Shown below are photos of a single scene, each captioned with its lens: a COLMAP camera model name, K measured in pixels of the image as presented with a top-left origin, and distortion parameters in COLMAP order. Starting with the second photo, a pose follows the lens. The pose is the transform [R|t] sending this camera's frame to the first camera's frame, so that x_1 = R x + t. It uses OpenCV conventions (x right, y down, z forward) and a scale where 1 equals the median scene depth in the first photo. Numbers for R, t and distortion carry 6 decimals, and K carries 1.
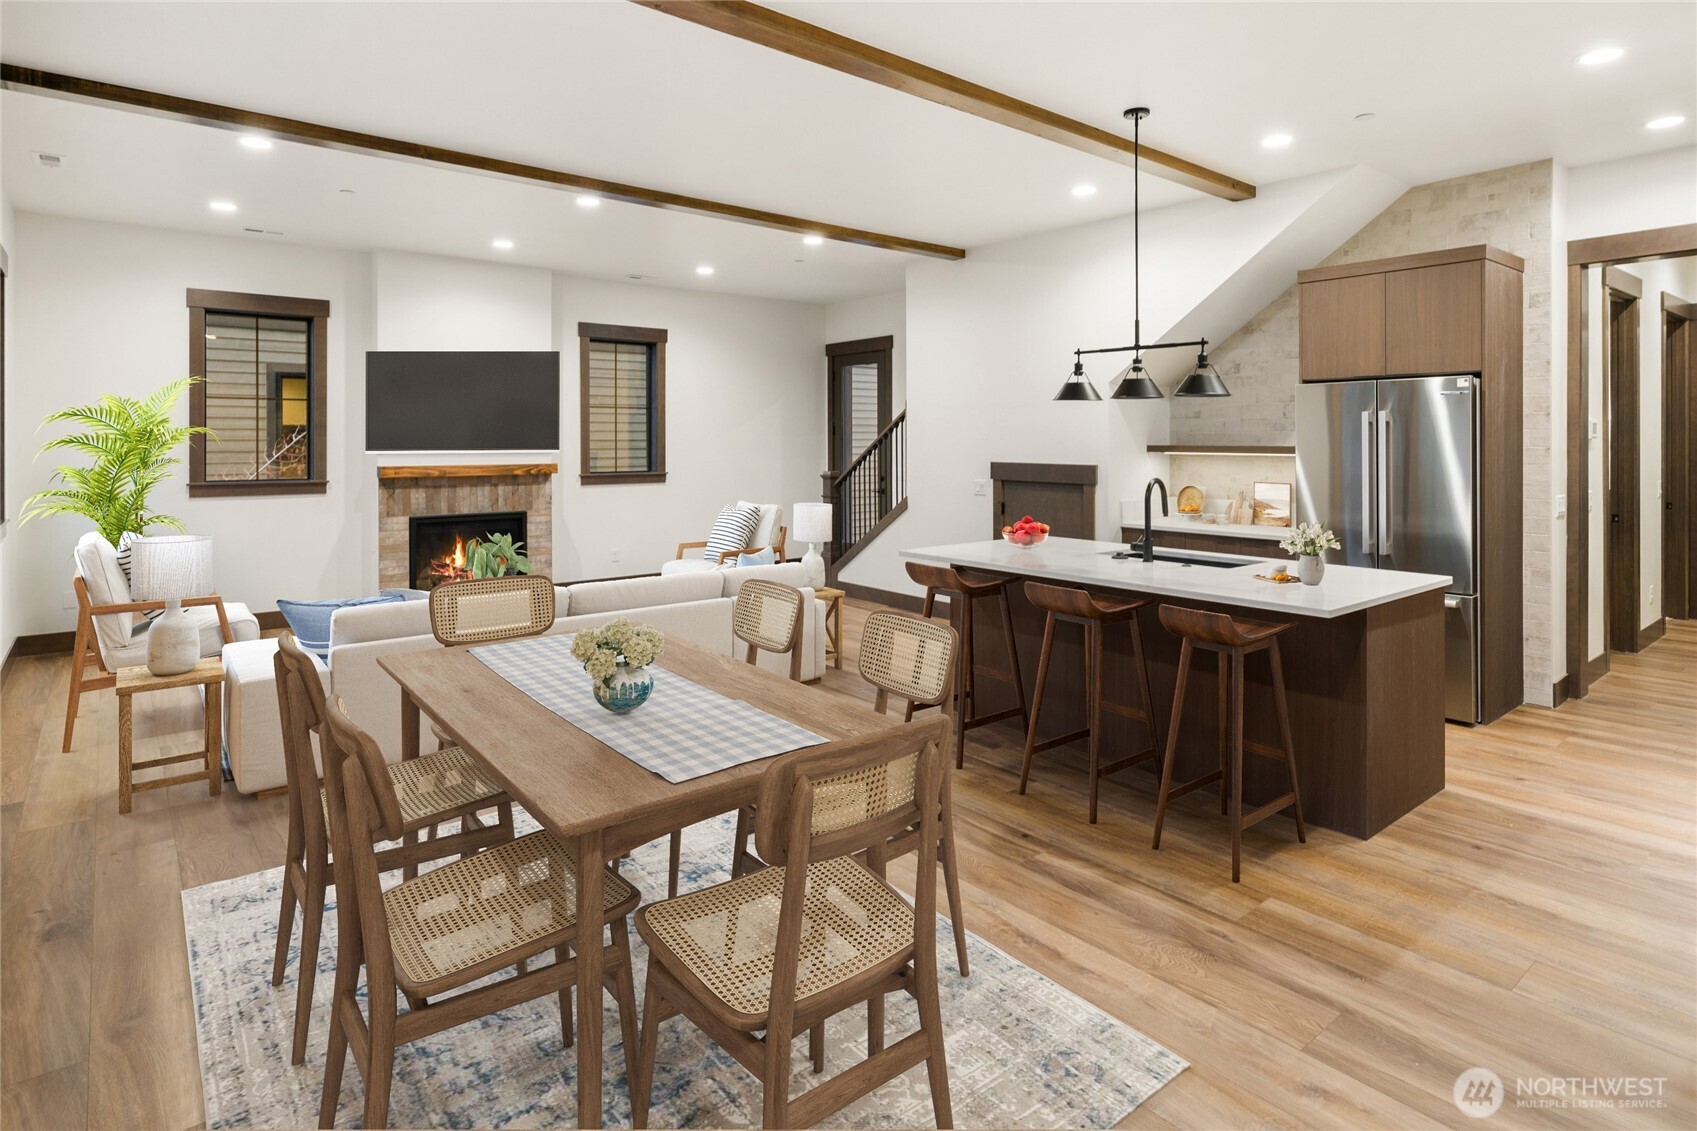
lens RADIAL K [[876.5, 0, 848.5], [0, 876.5, 565.5], [0, 0, 1]] dist [-0.000681, 0.000021]
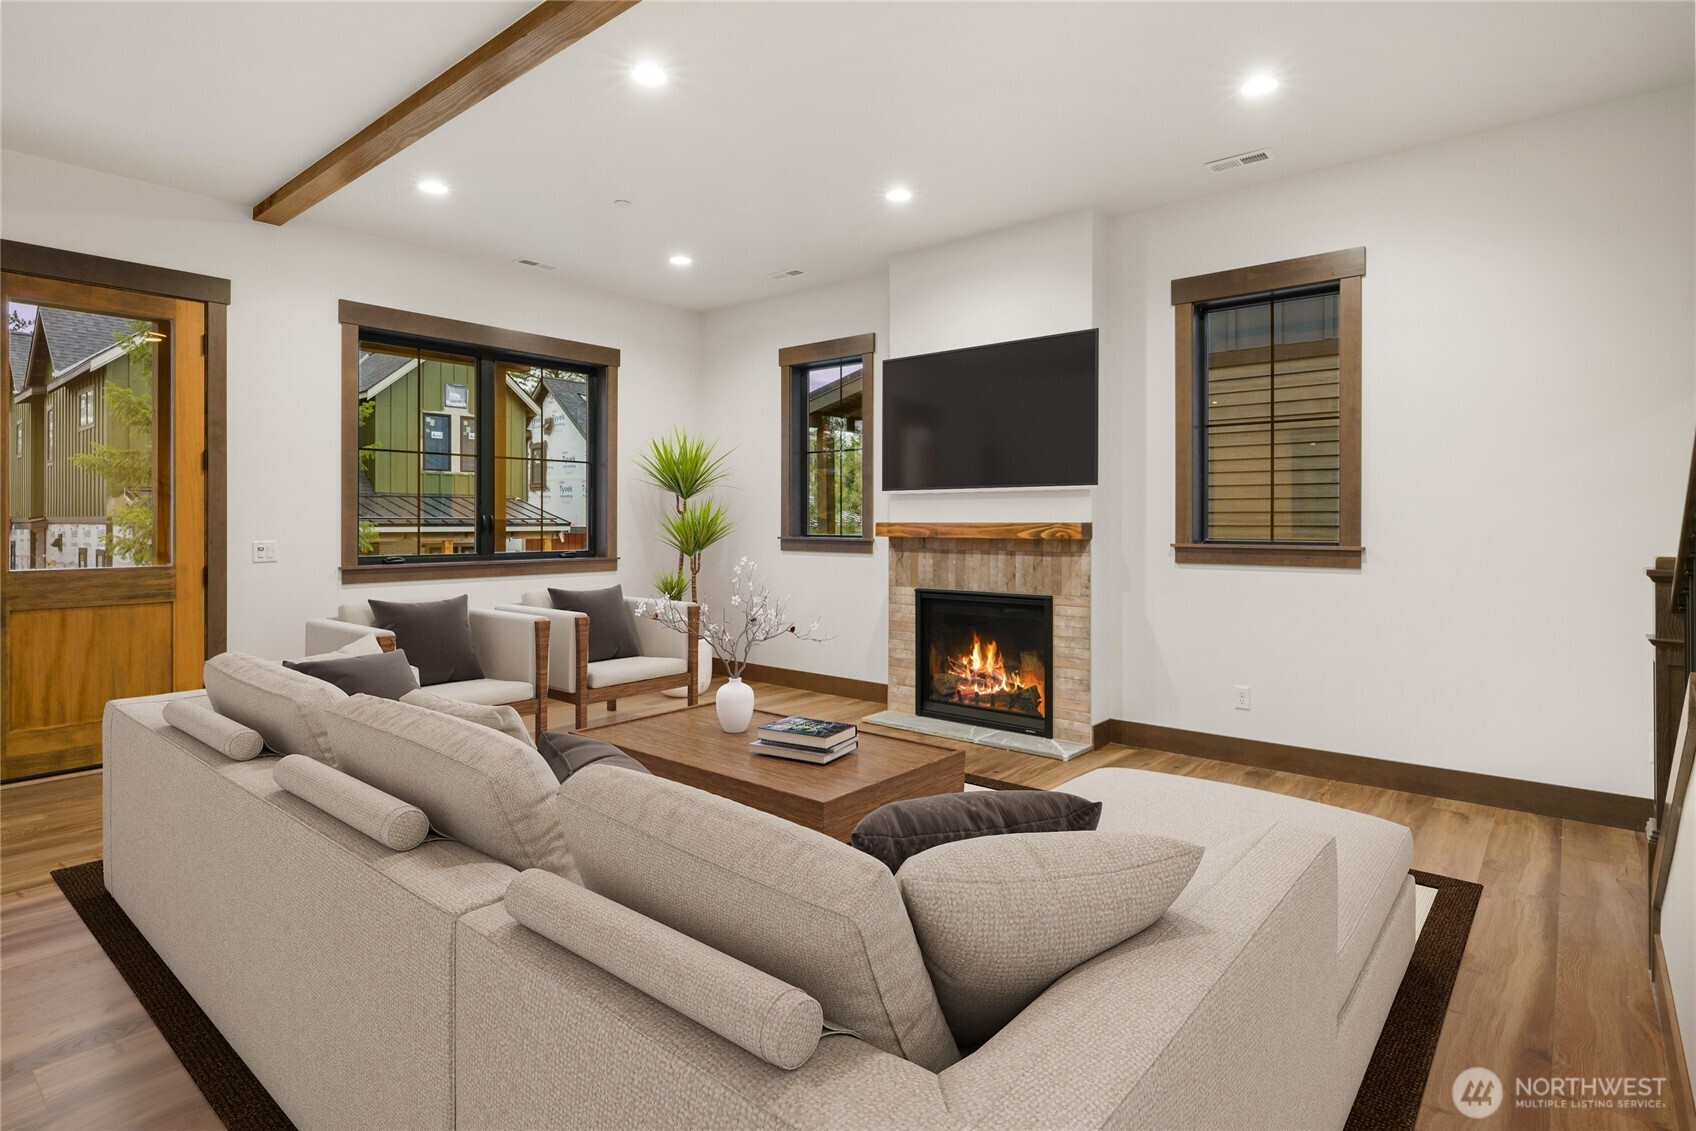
lens RADIAL K [[876.0, 0, 848.0], [0, 876.0, 565.5], [0, 0, 1]] dist [-0.000681, 0.000021]
pose [[0.193709, 0.051655, -0.979698, 0.237803], [-0.134428, 0.990591, 0.025650, -0.084324], [0.971806, 0.126730, 0.198830, 0.757678]]
